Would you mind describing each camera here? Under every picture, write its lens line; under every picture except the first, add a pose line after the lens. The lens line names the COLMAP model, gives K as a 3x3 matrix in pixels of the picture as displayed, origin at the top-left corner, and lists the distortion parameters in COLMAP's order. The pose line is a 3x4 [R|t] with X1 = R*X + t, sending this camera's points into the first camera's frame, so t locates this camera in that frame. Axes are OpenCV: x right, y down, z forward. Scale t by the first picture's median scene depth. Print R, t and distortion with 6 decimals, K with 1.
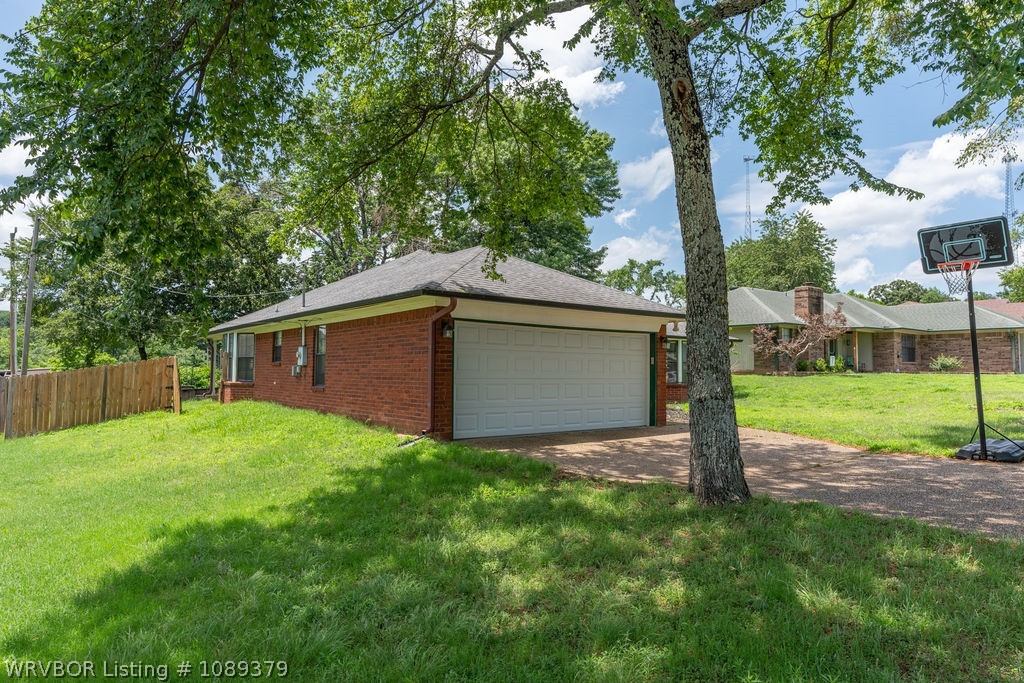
lens RADIAL K [[643.0, 0, 512.0], [0, 643.0, 341.5], [0, 0, 1]] dist [-0.002164, 0.000707]
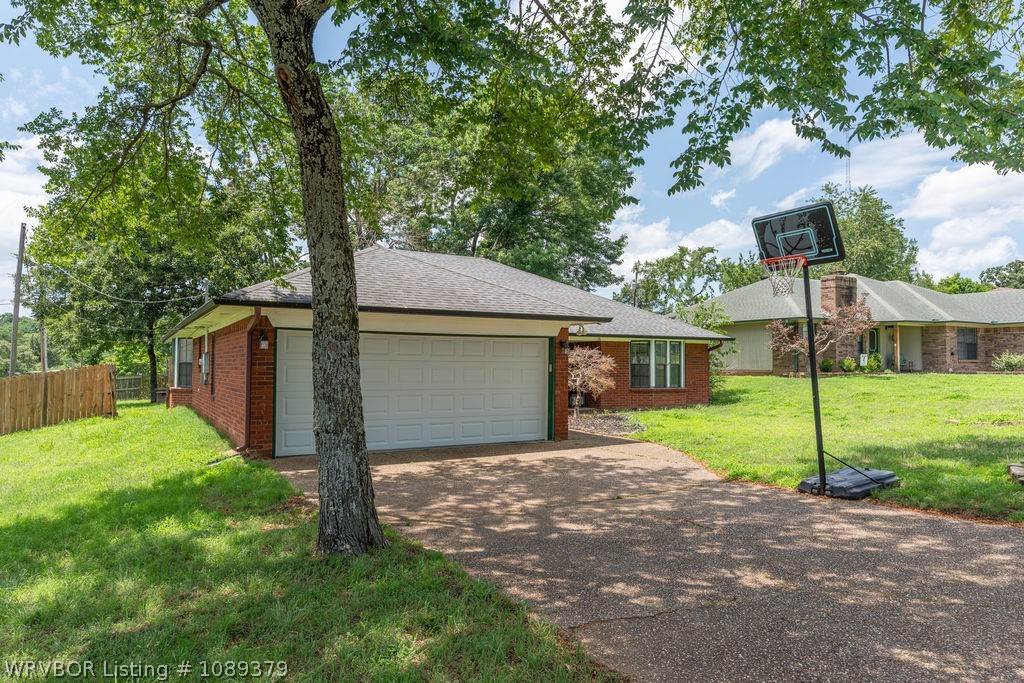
lens RADIAL K [[674.4, 0, 512.0], [0, 674.4, 341.5], [0, 0, 1]] dist [-0.001929, -0.001026]
pose [[0.991636, -0.008373, -0.128793, 0.213865], [0.009705, 0.999906, 0.009718, -0.012667], [0.128700, -0.010887, 0.991624, 0.040368]]
